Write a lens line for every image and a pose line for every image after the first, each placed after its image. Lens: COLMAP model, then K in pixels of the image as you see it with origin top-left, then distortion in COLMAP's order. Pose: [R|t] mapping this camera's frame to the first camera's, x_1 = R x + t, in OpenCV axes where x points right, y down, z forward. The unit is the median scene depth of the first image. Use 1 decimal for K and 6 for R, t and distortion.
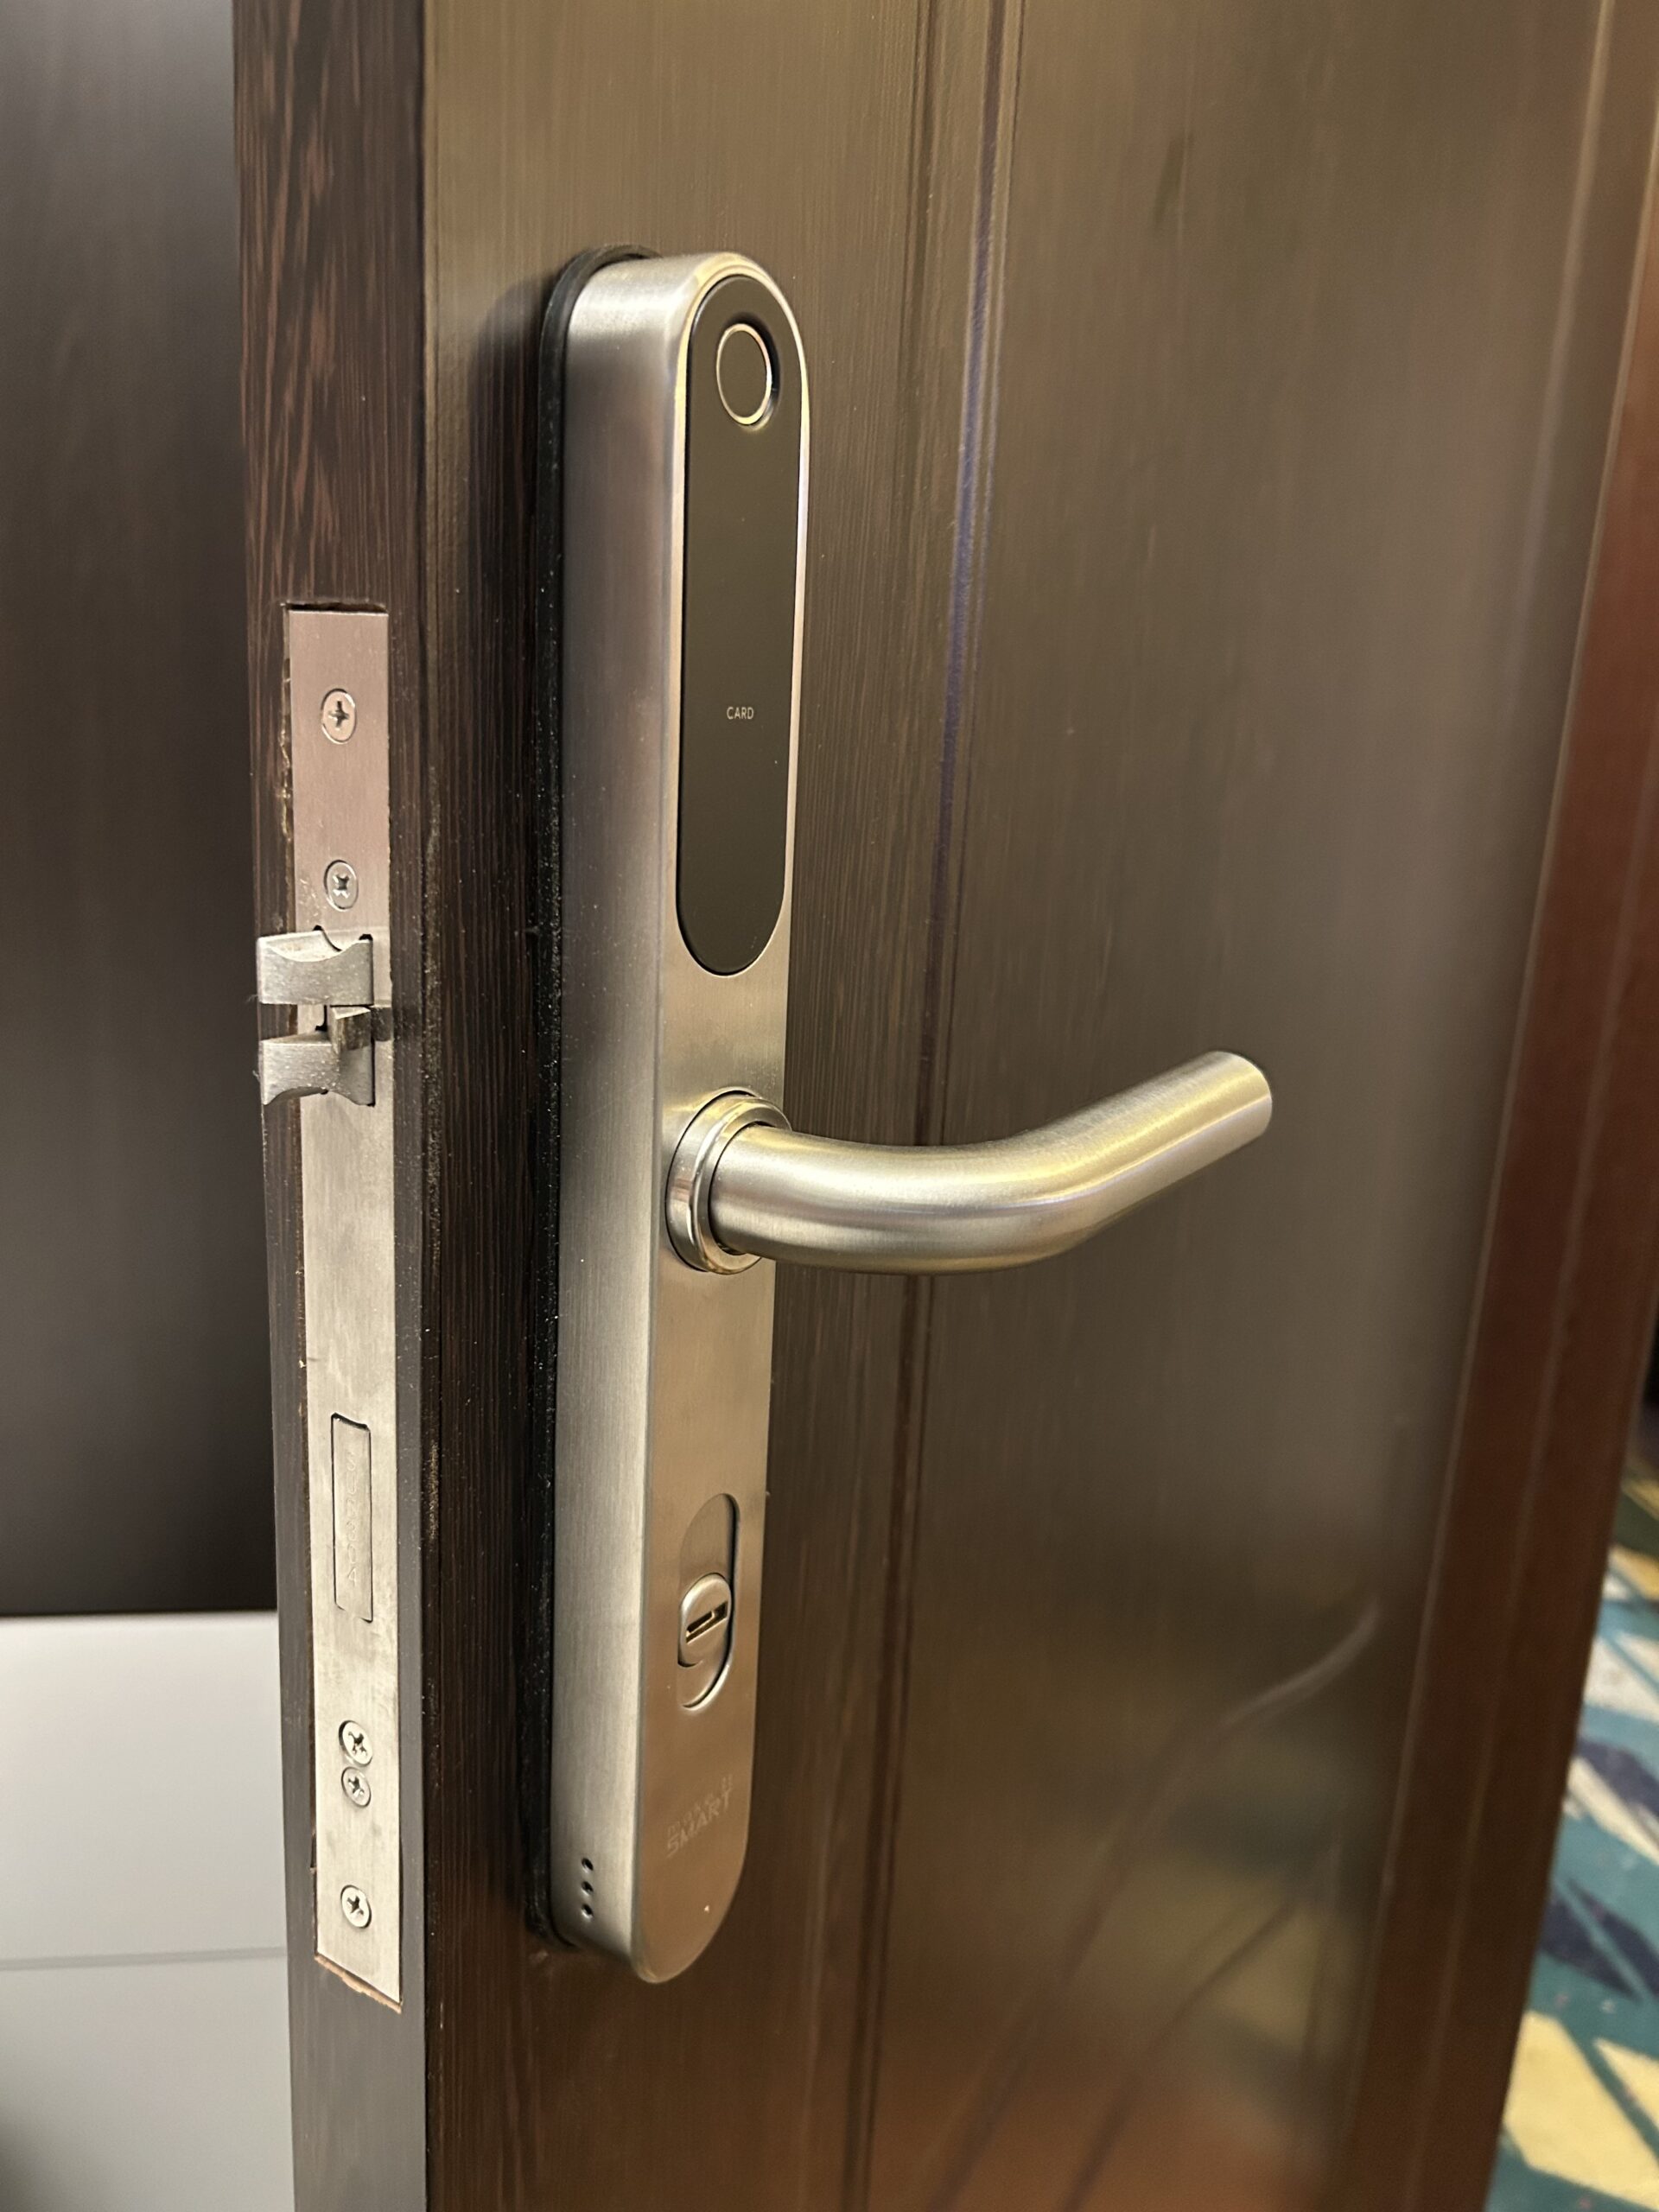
lens RADIAL K [[1676.1, 0, 836.6], [0, 1676.1, 1098.8], [0, 0, 1]] dist [0.050315, -0.059795]
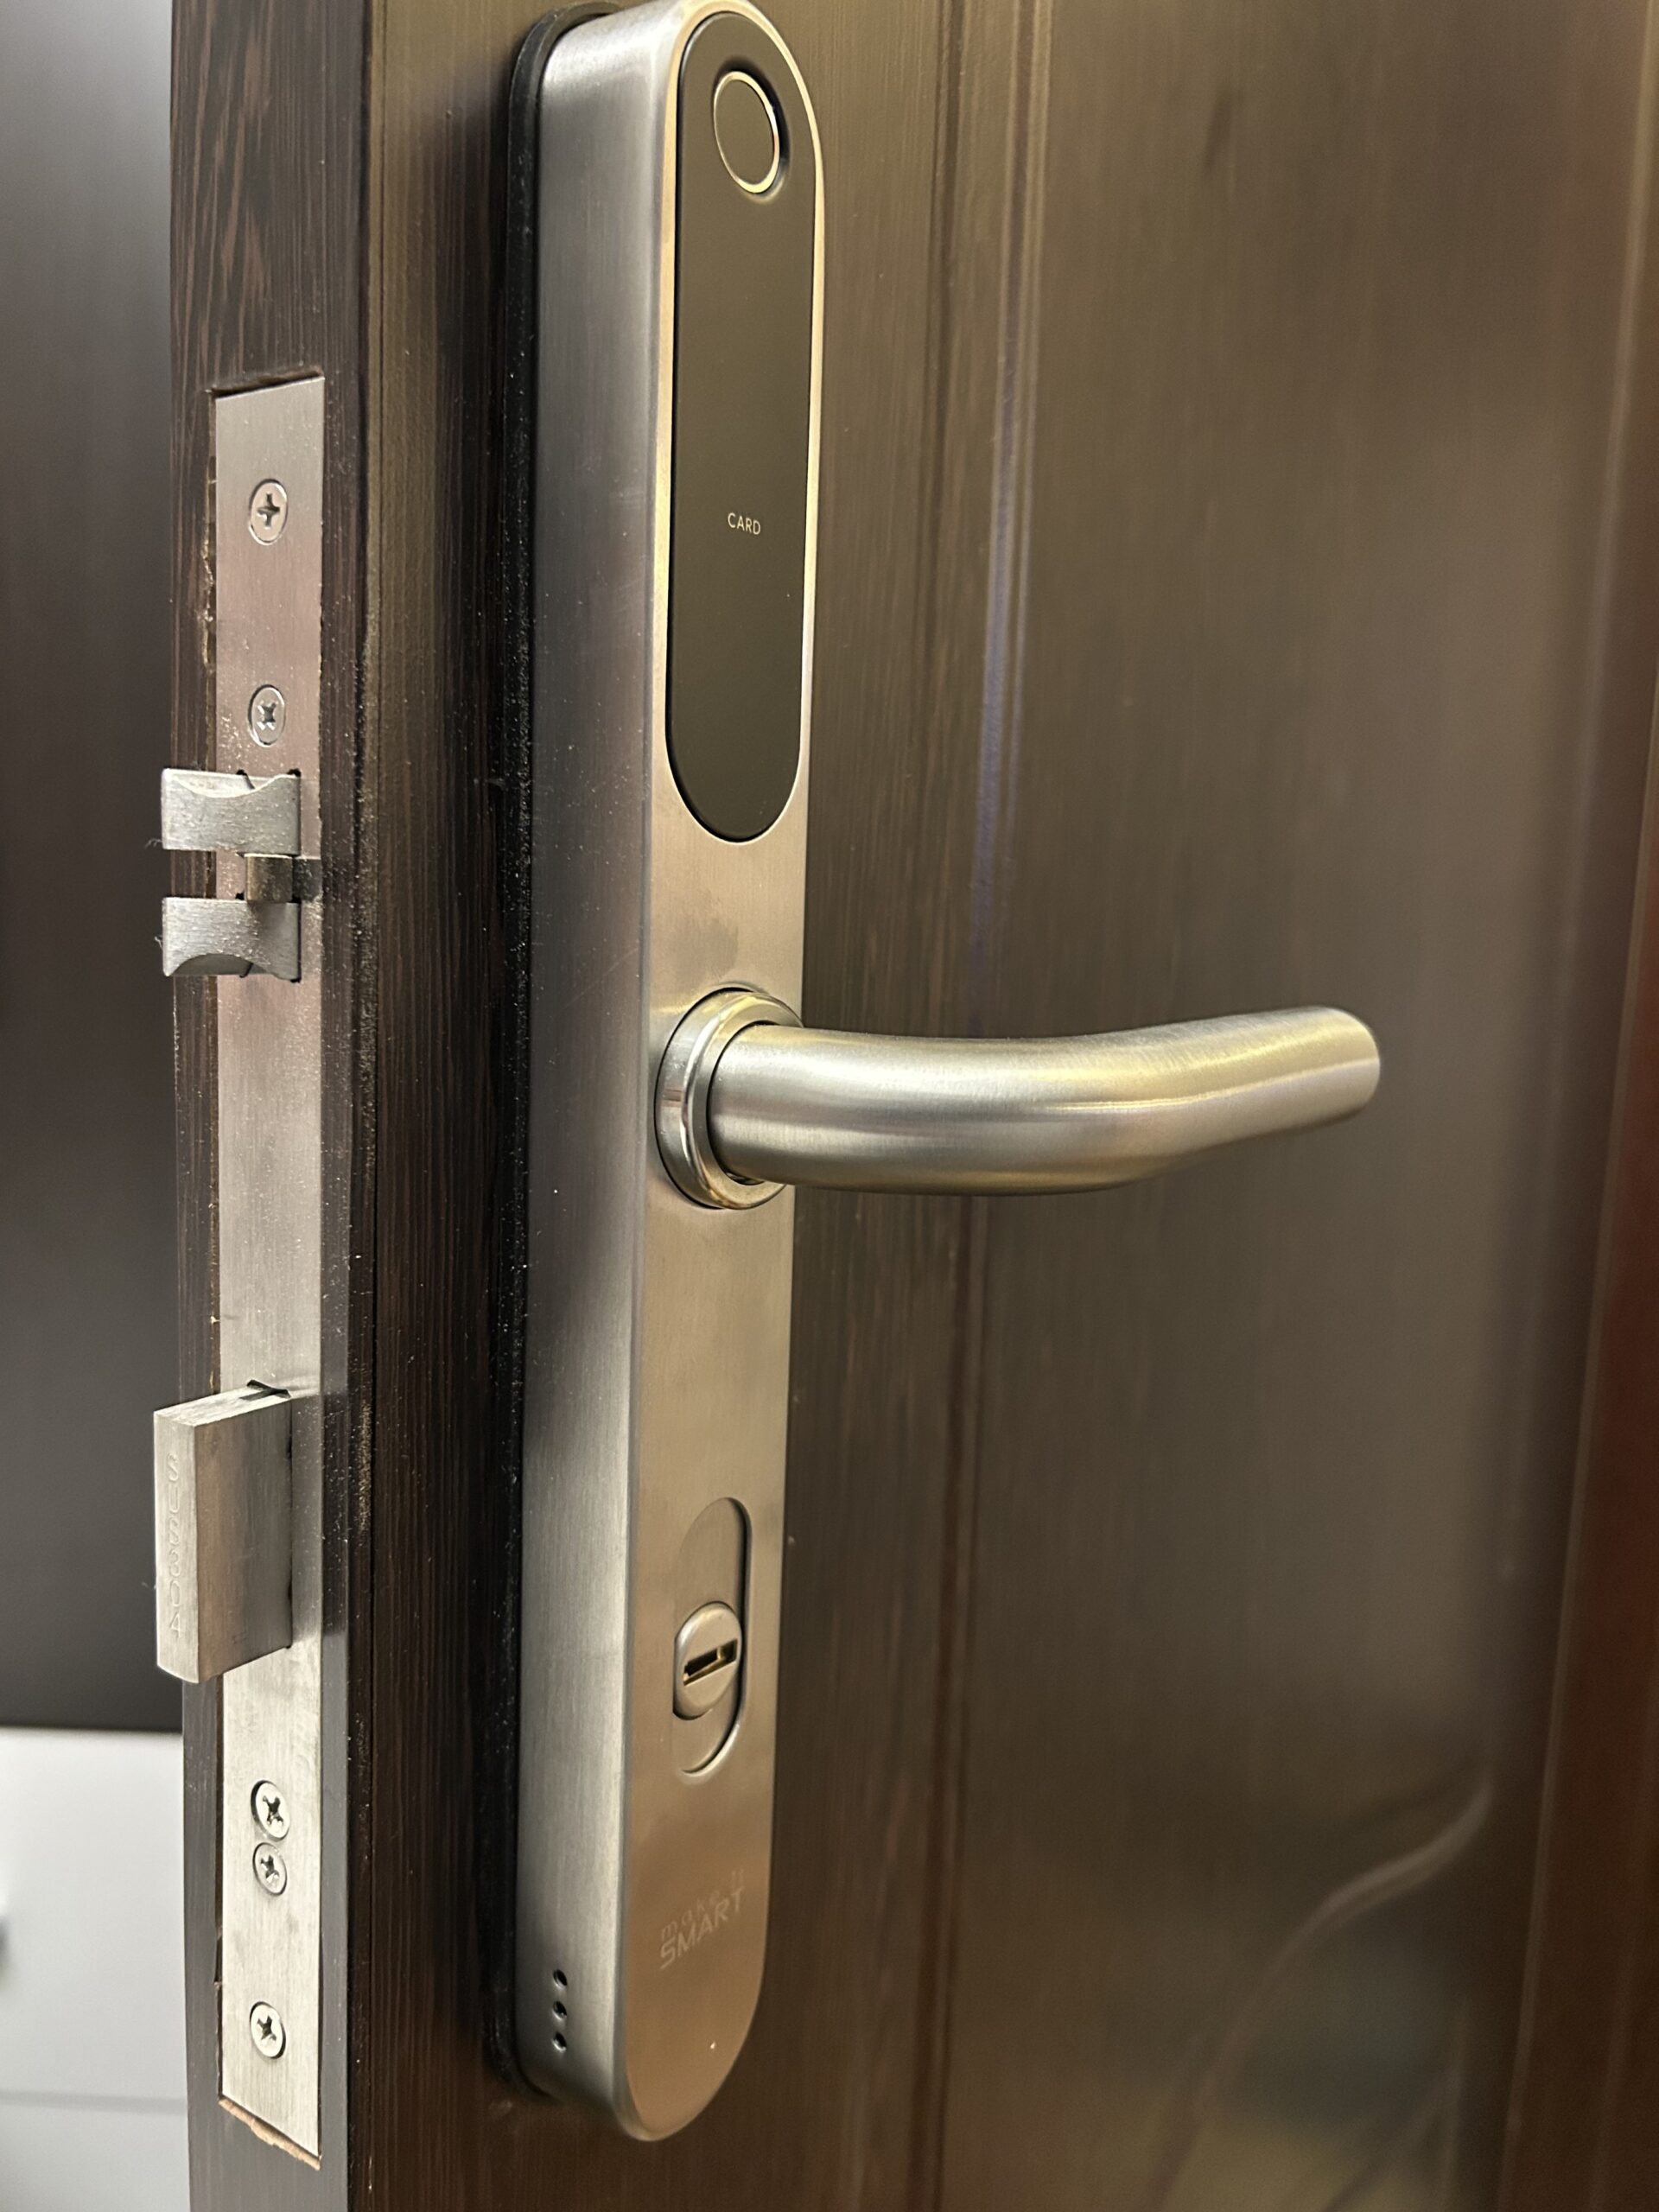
lens RADIAL K [[1676.1, 0, 847.9], [0, 1676.1, 1113.9], [0, 0, 1]] dist [0.050315, -0.059795]
pose [[0.999660, -0.009090, -0.024436, 0.012310], [0.006186, 0.993183, -0.116398, 0.154000], [0.025328, 0.116207, 0.992902, 0.178173]]
